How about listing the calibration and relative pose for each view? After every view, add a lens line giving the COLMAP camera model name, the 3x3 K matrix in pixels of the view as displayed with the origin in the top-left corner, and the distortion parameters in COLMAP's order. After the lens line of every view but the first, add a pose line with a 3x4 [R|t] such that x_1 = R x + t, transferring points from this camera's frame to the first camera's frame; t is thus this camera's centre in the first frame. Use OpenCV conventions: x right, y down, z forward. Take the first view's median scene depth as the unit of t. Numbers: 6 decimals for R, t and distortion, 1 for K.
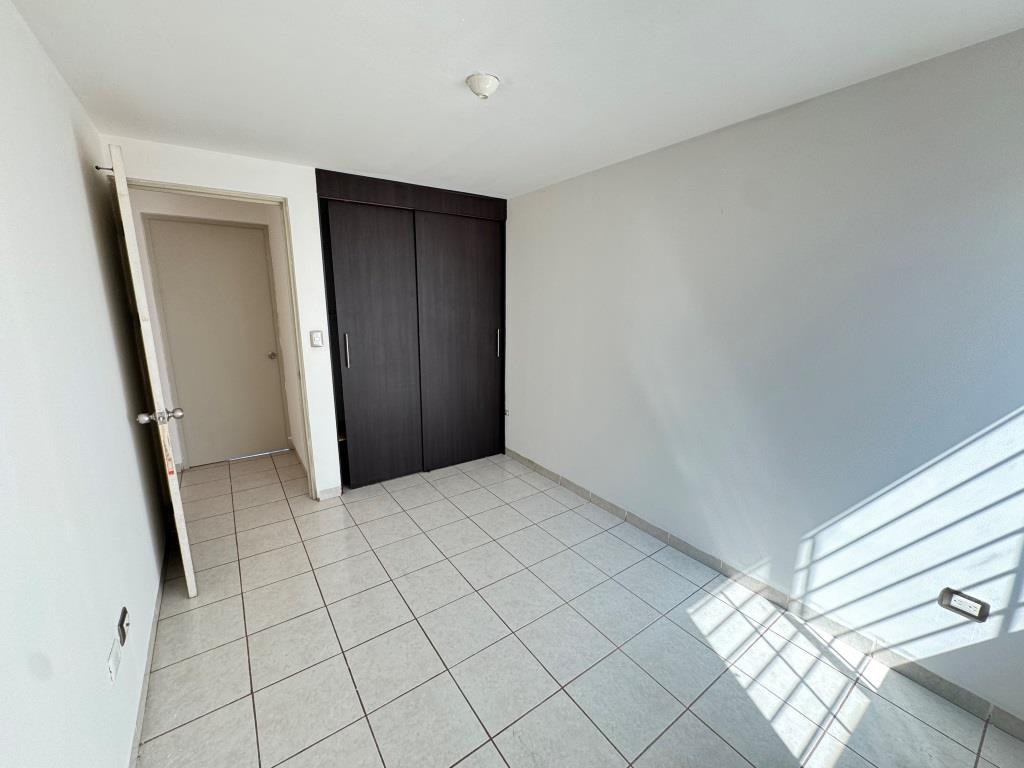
lens RADIAL K [[409.3, 0, 511.6], [0, 409.3, 382.7], [0, 0, 1]] dist [-0.001024, 0.000425]
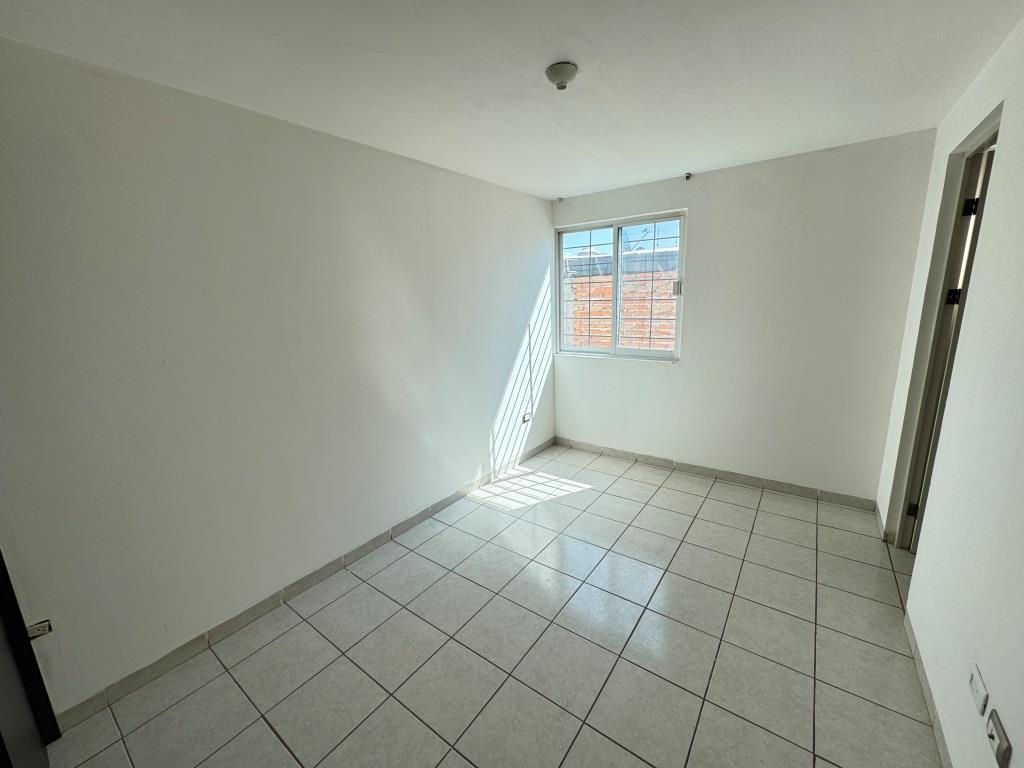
lens RADIAL K [[409.3, 0, 511.6], [0, 409.3, 382.7], [0, 0, 1]] dist [-0.001024, 0.000425]
pose [[-0.307692, -0.199631, 0.930308, -0.887934], [0.225242, 0.934669, 0.275064, -0.281630], [-0.924441, 0.294180, -0.242625, 1.283850]]
